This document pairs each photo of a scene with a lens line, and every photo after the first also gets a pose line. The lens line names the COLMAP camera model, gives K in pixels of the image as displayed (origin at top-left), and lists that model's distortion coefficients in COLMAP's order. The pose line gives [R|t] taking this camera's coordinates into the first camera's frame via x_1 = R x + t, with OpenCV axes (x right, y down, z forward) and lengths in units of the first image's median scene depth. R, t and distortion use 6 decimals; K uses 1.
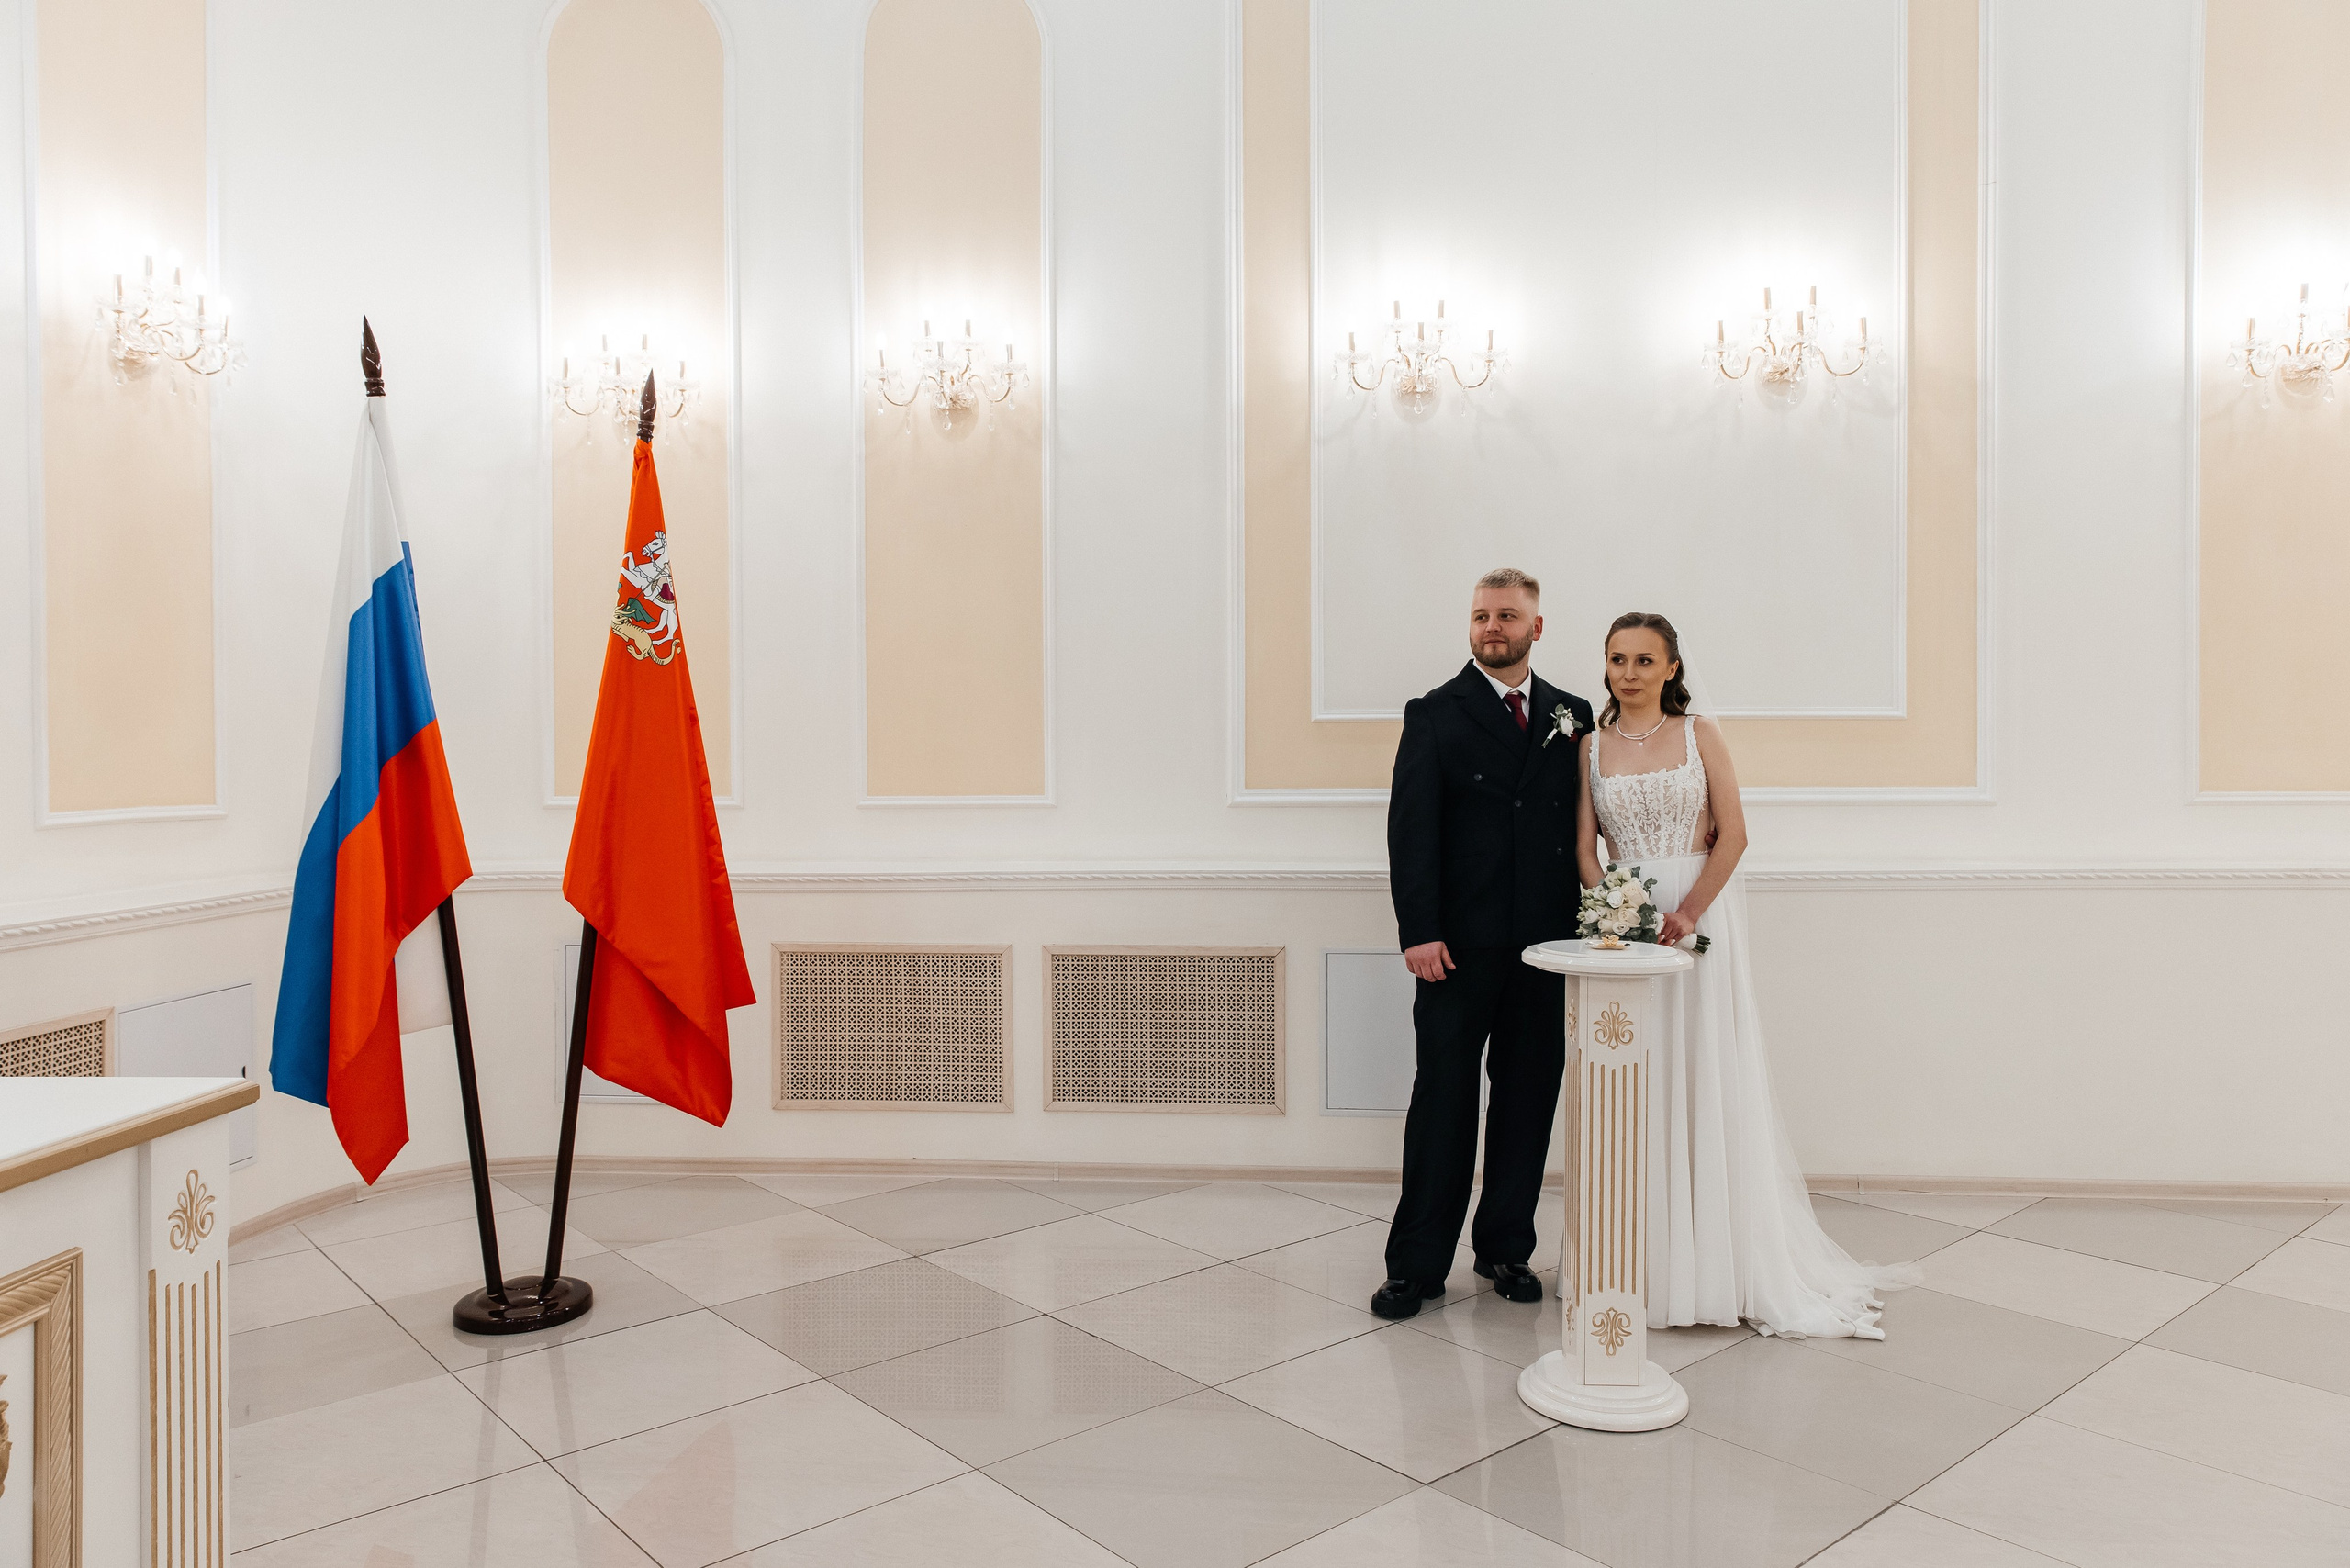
lens RADIAL K [[1583.4, 0, 1173.7], [0, 1583.4, 772.5], [0, 0, 1]] dist [0.004496, -0.000348]
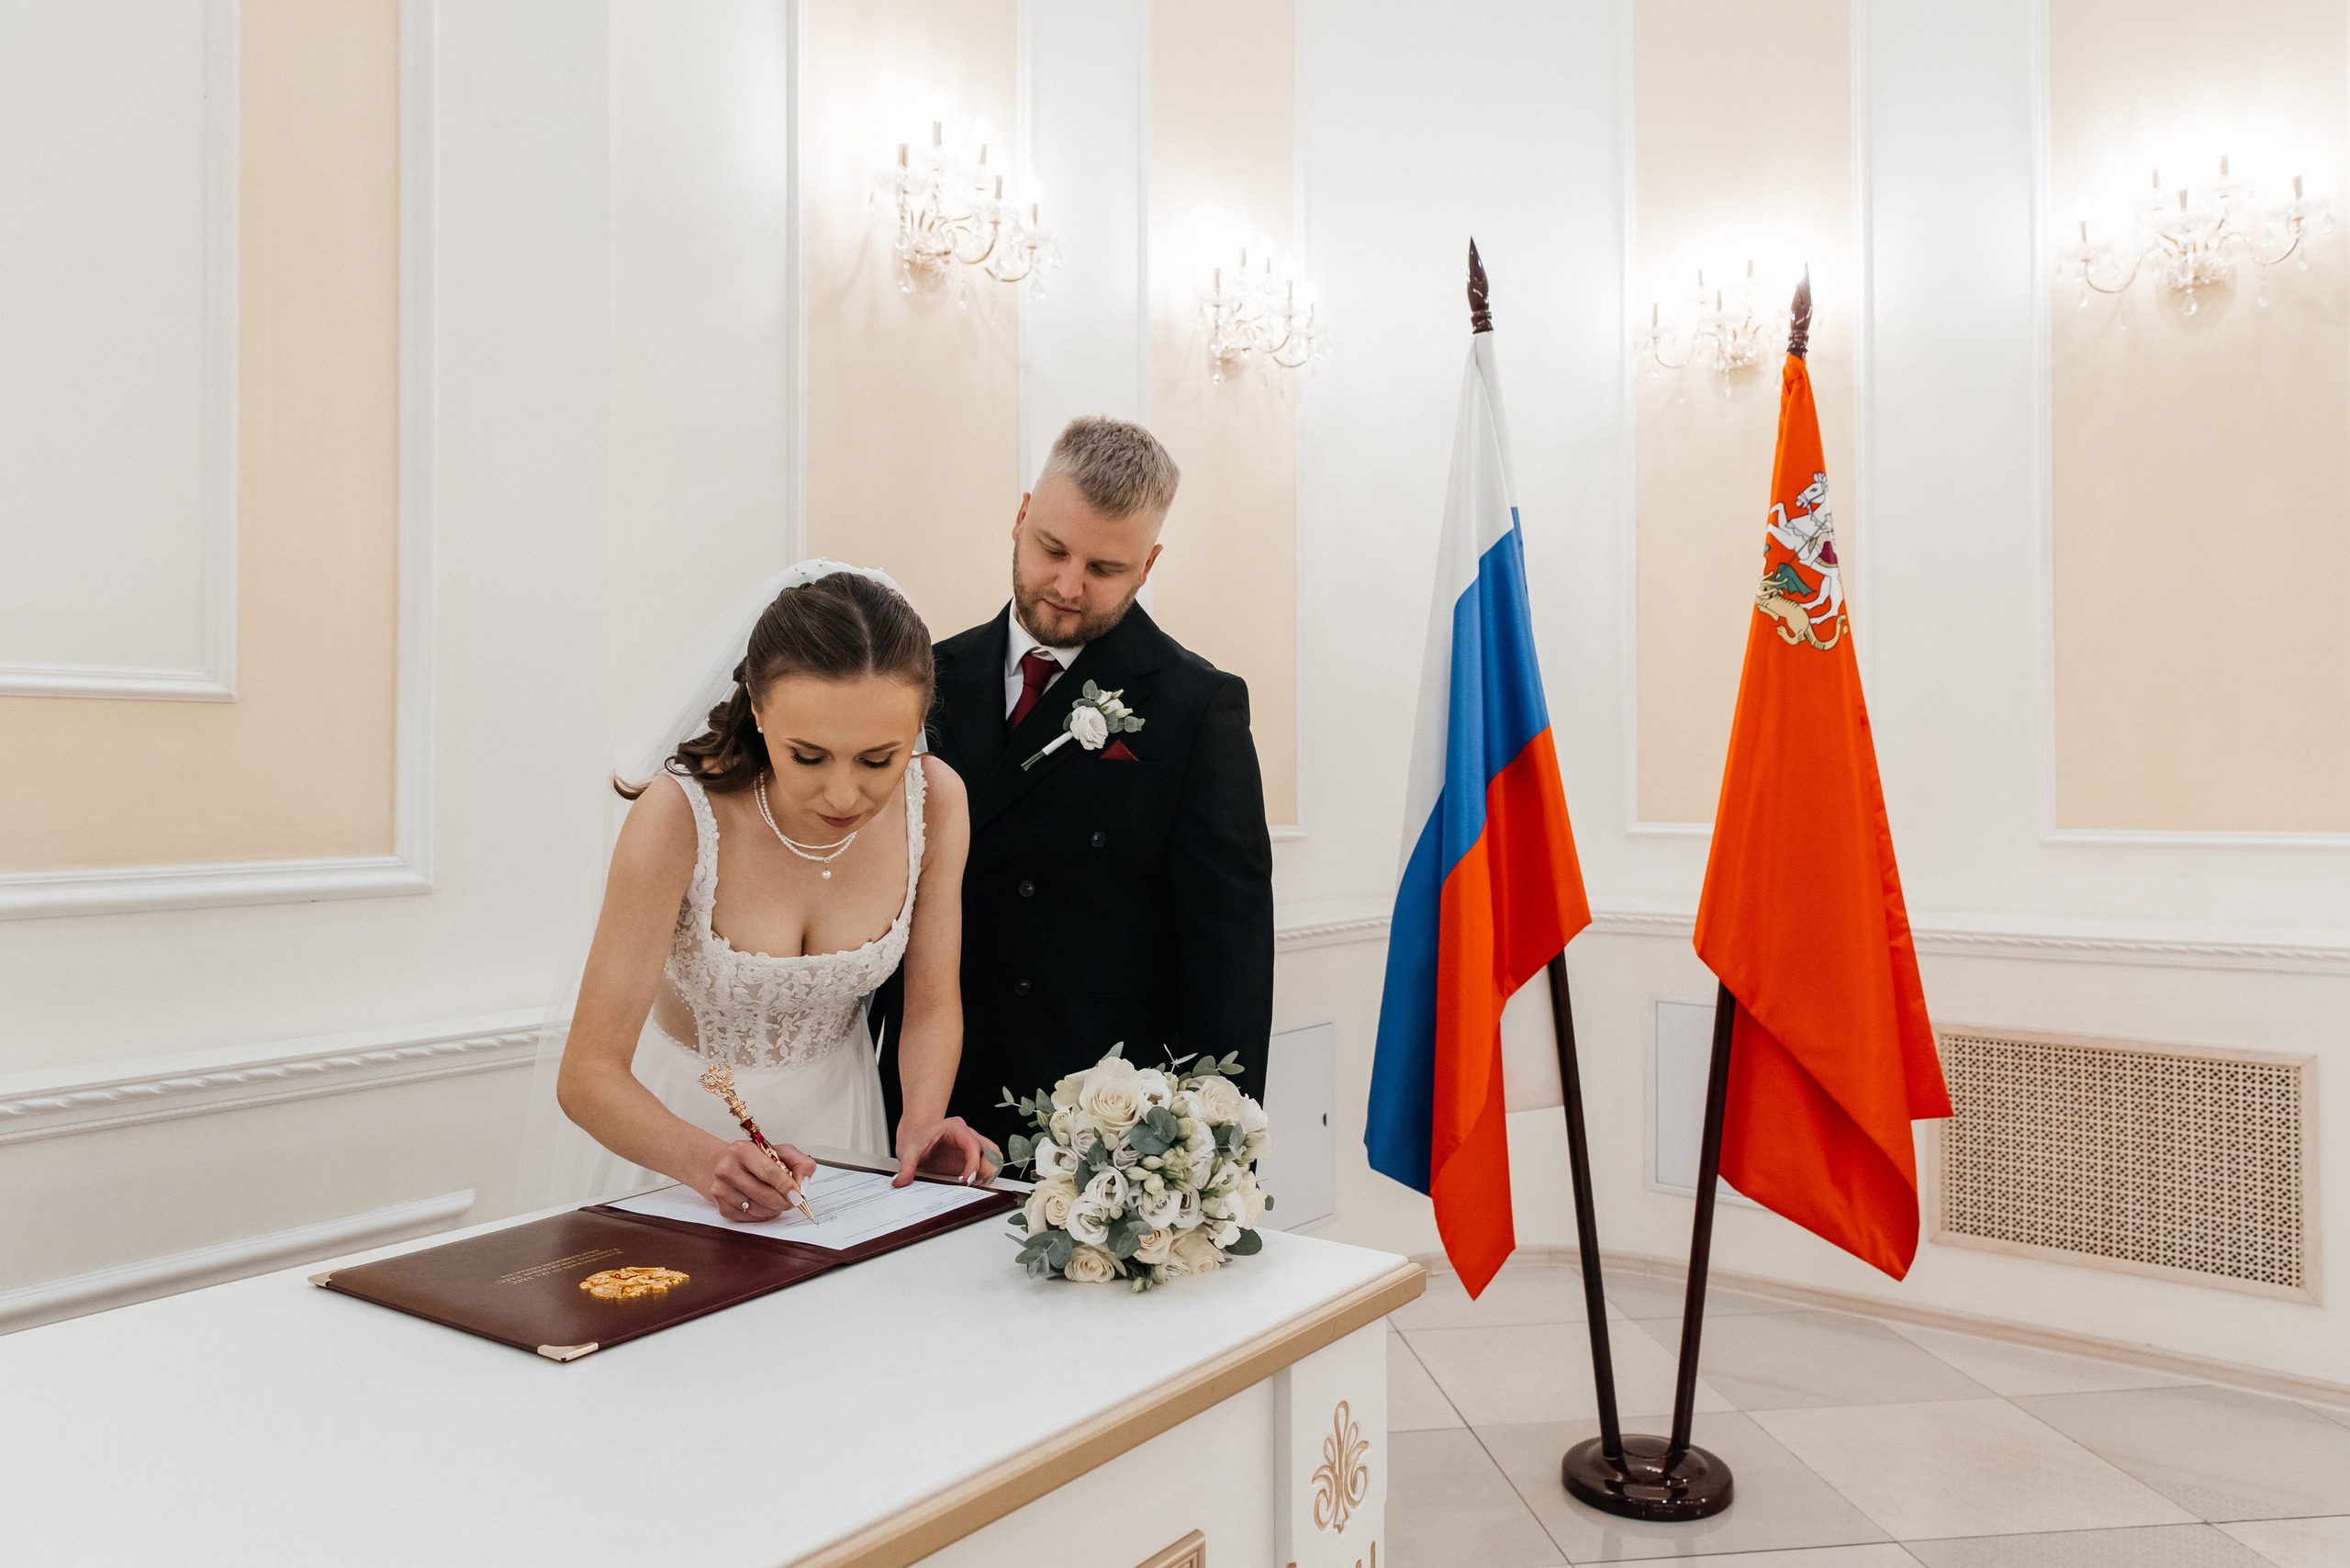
lens RADIAL K [[1583.4, 0, 1173.7], [0, 1583.4, 772.5], [0, 0, 1]] dist [0.004496, -0.000348]
pose [[0.825224, -0.000944, -0.564805, -0.154557], [-0.008014, 0.999878, -0.013381, 0.002338], [0.564749, 0.015568, 0.825116, 0.211921]]
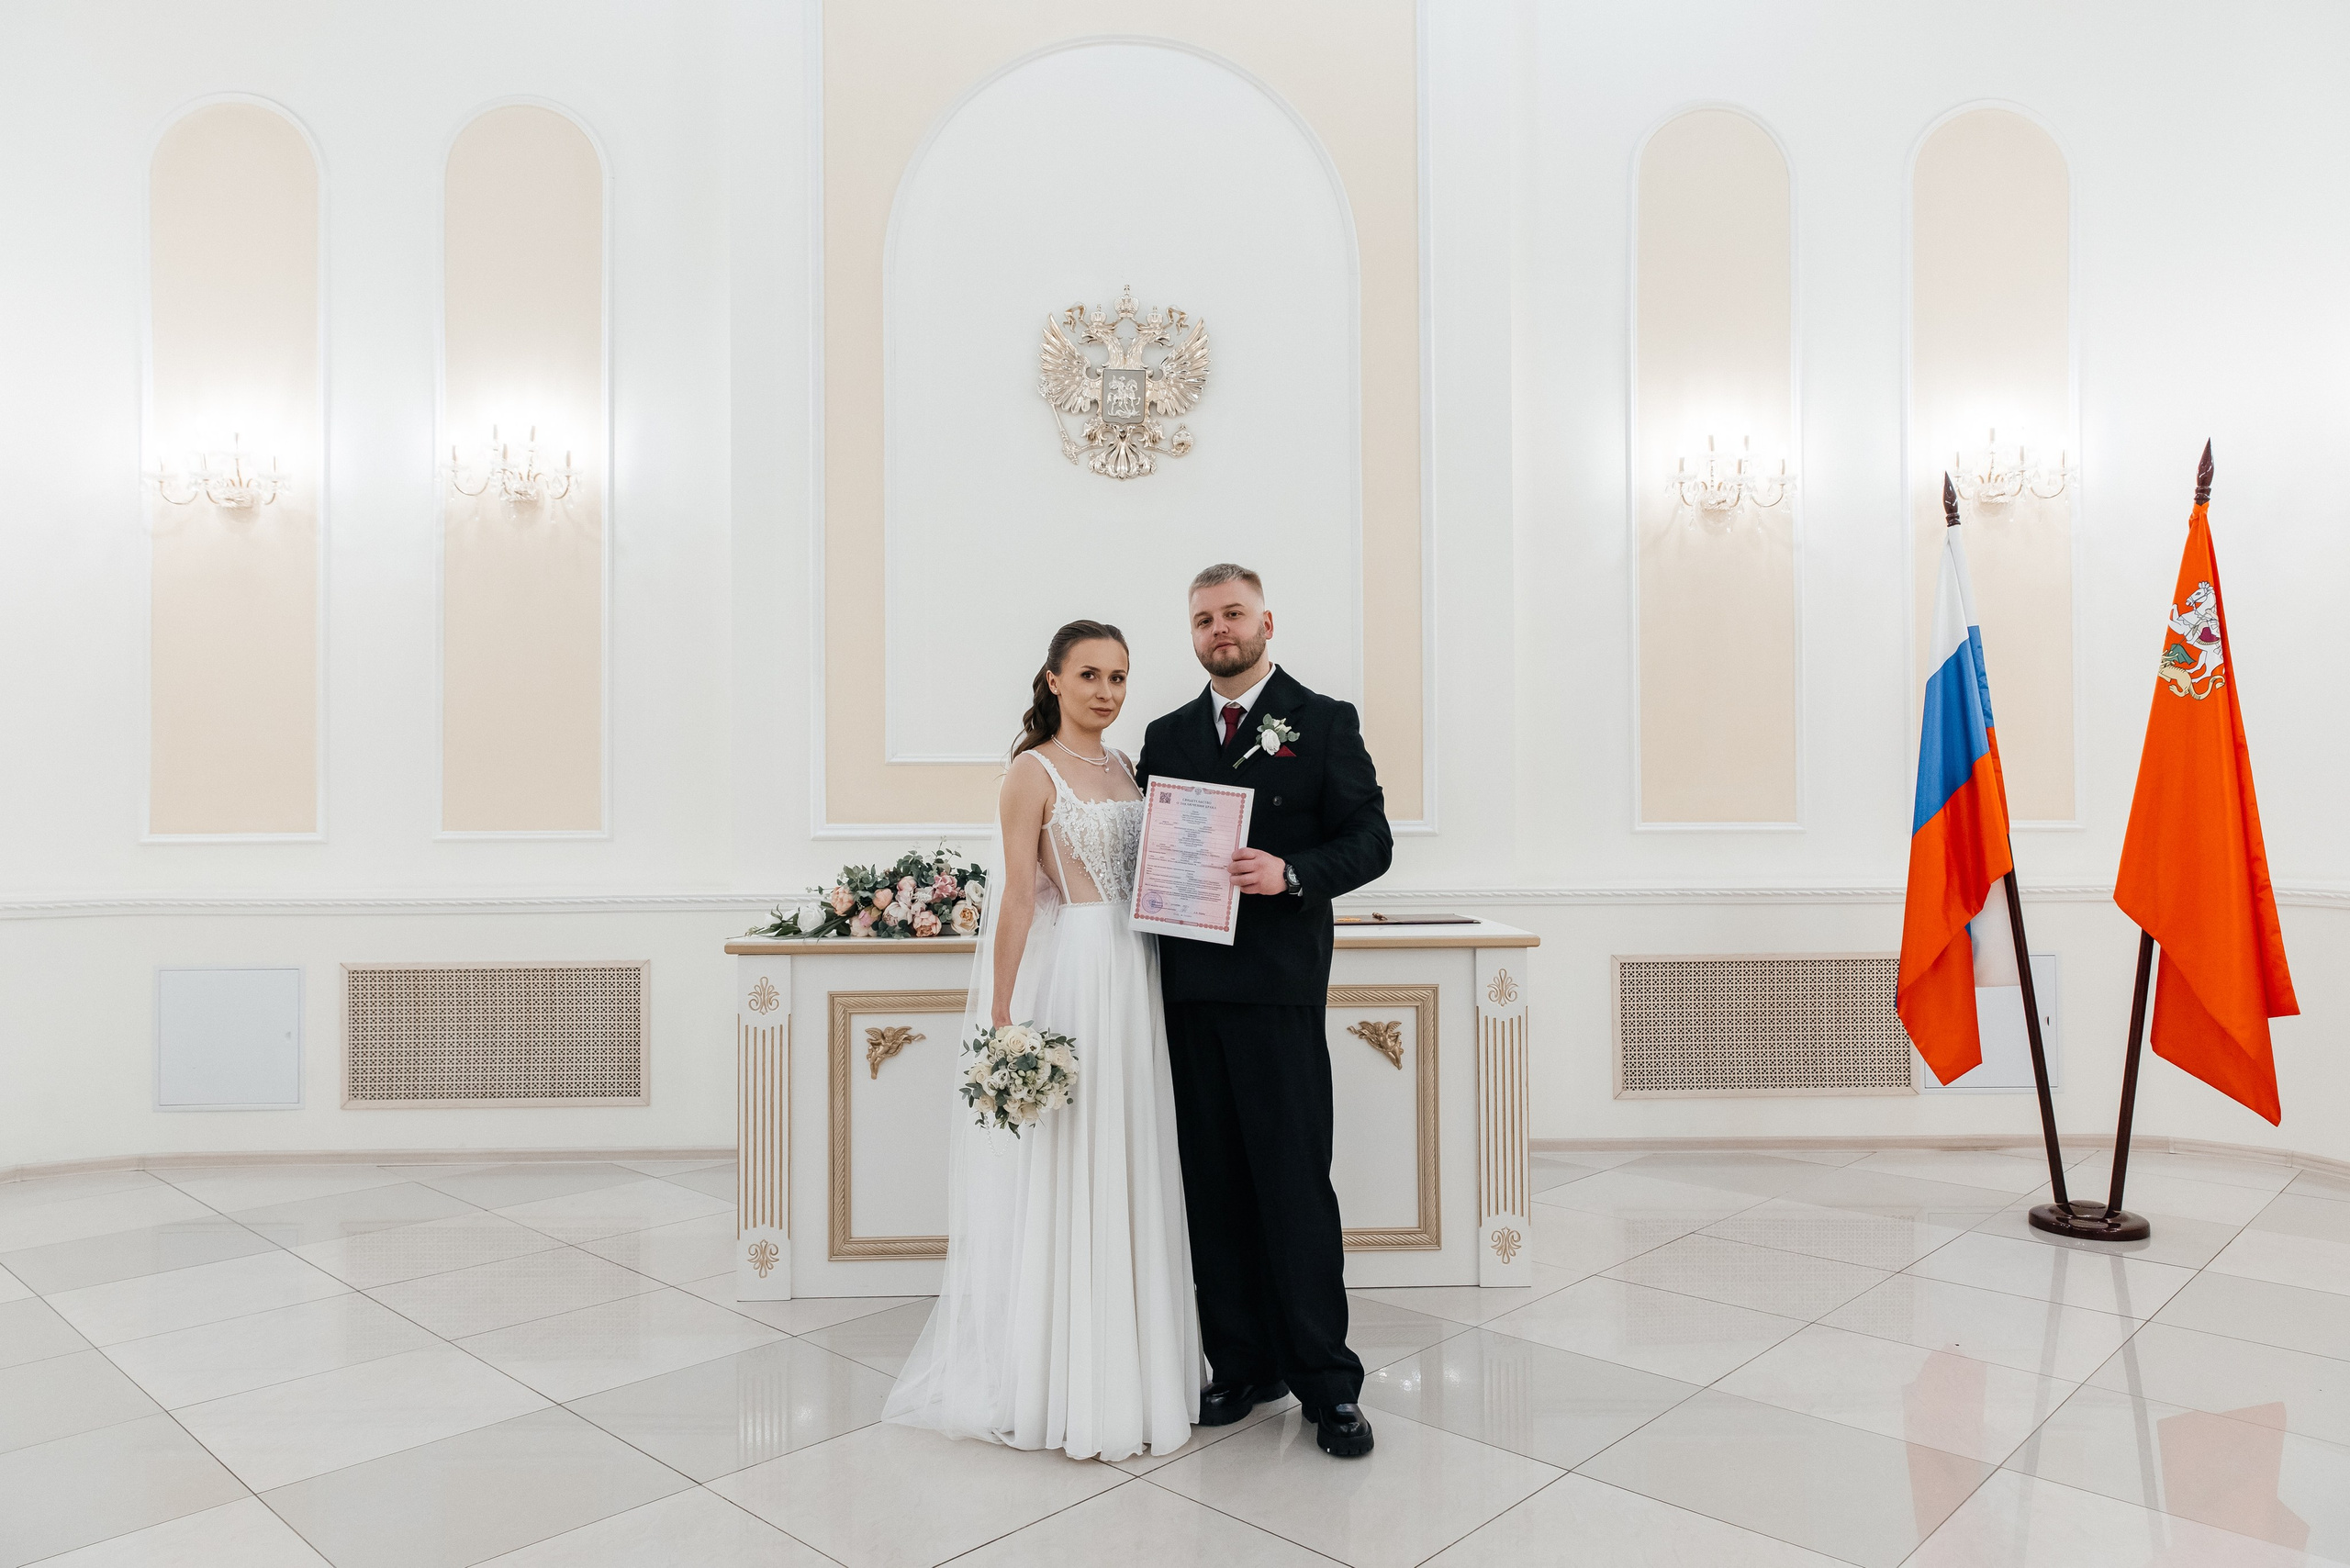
lens RADIAL K [[1583.4, 0, 1173.7], [0, 1583.4, 772.5], [0, 0, 1]] dist [0.004496, -0.000348]
pose [[0.084491, -0.014163, -0.996324, 0.754410], [-0.006379, 0.999871, -0.014755, 0.005974], [0.996404, 0.007602, 0.084390, 0.171105]]
